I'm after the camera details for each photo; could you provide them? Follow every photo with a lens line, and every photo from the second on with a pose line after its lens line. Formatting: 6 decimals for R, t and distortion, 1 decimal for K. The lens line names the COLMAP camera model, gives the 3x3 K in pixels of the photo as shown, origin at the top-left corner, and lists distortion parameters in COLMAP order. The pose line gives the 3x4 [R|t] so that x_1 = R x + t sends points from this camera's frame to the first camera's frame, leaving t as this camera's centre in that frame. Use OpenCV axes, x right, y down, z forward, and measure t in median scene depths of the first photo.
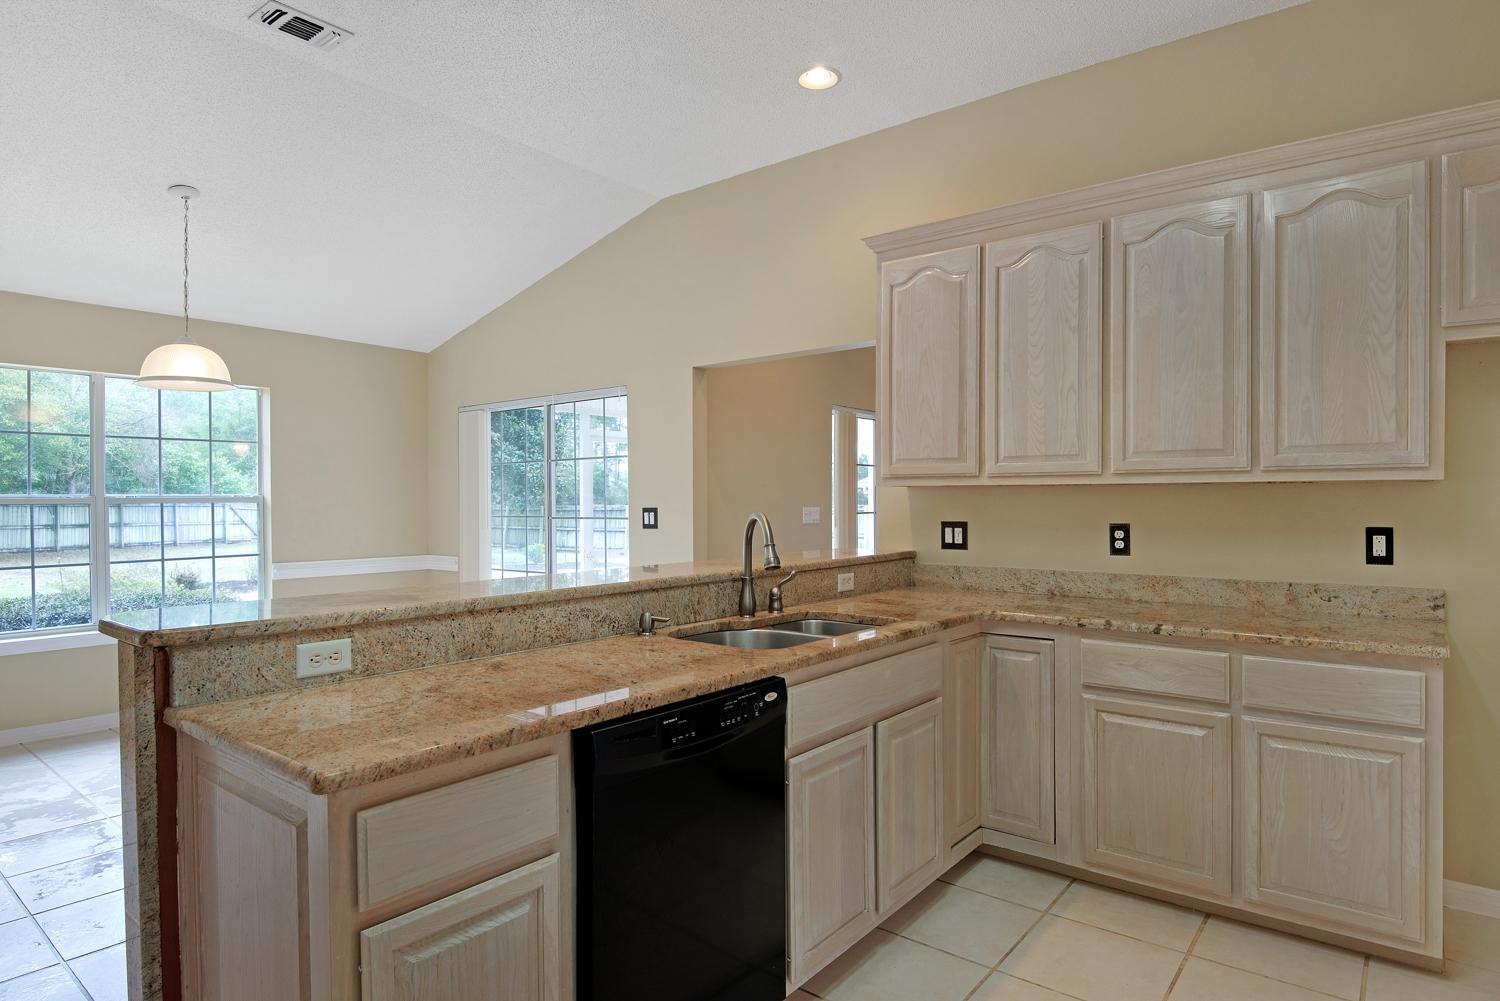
lens RADIAL K [[842.8, 0, 703.0], [0, 842.8, 484.8], [0, 0, 1]] dist [0.001534, -0.008071]
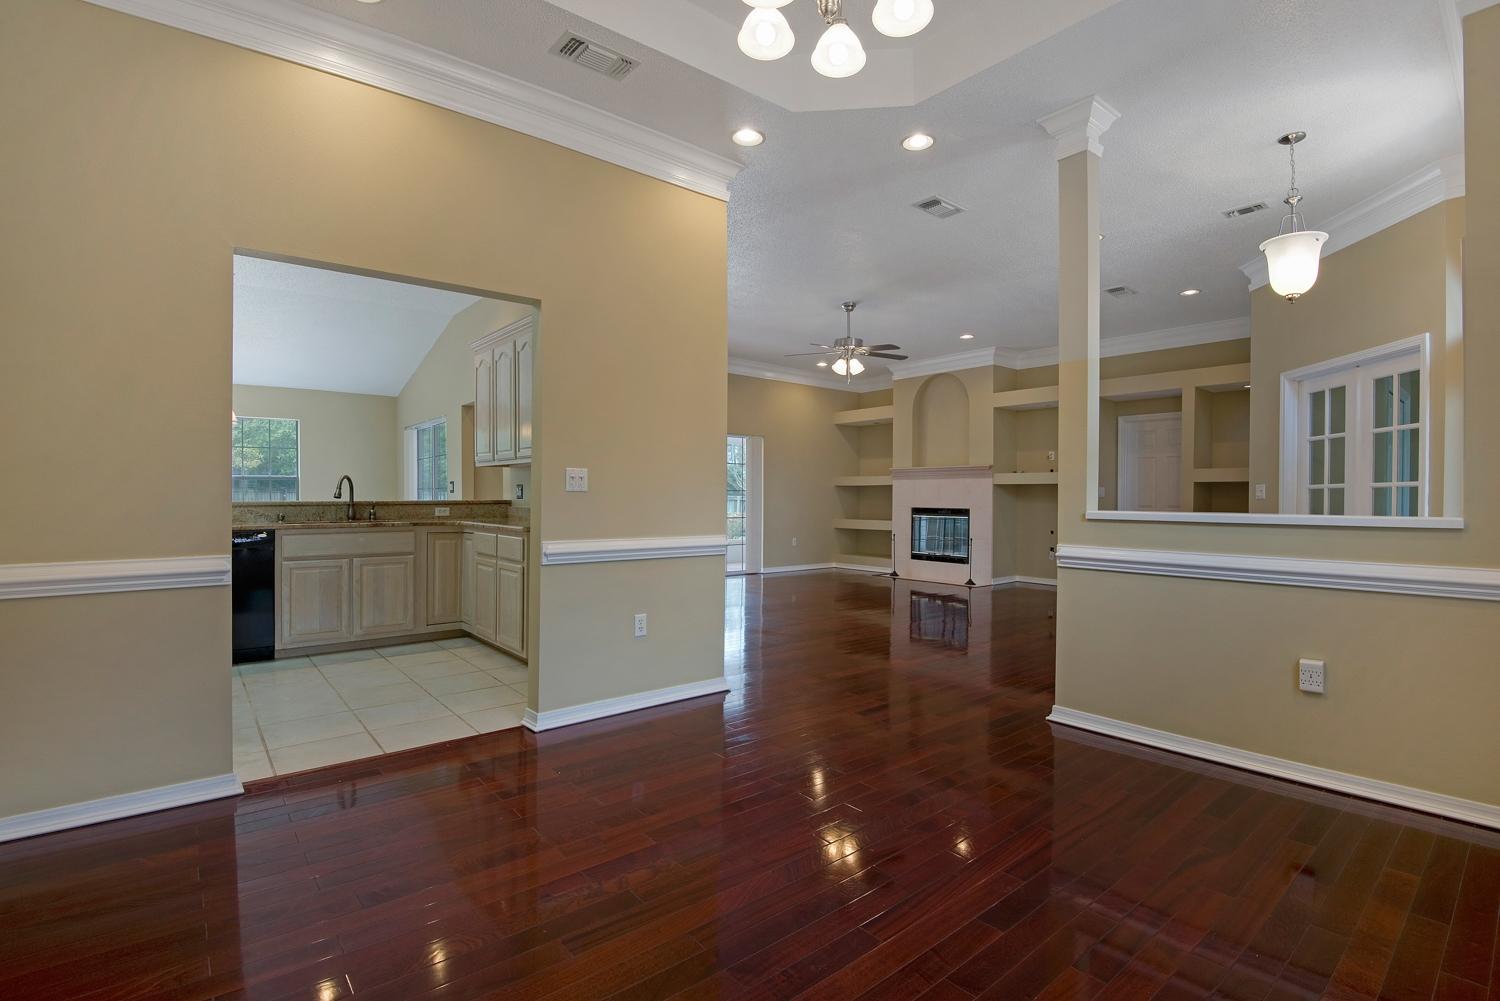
lens RADIAL K [[693.2, 0, 701.6], [0, 693.2, 497.6], [0, 0, 1]] dist [-0.006908, -0.009189]
pose [[0.975740, 0.011684, -0.218619, 1.449838], [-0.007487, 0.999772, 0.020013, 0.048905], [0.218803, -0.017891, 0.975605, -0.663597]]
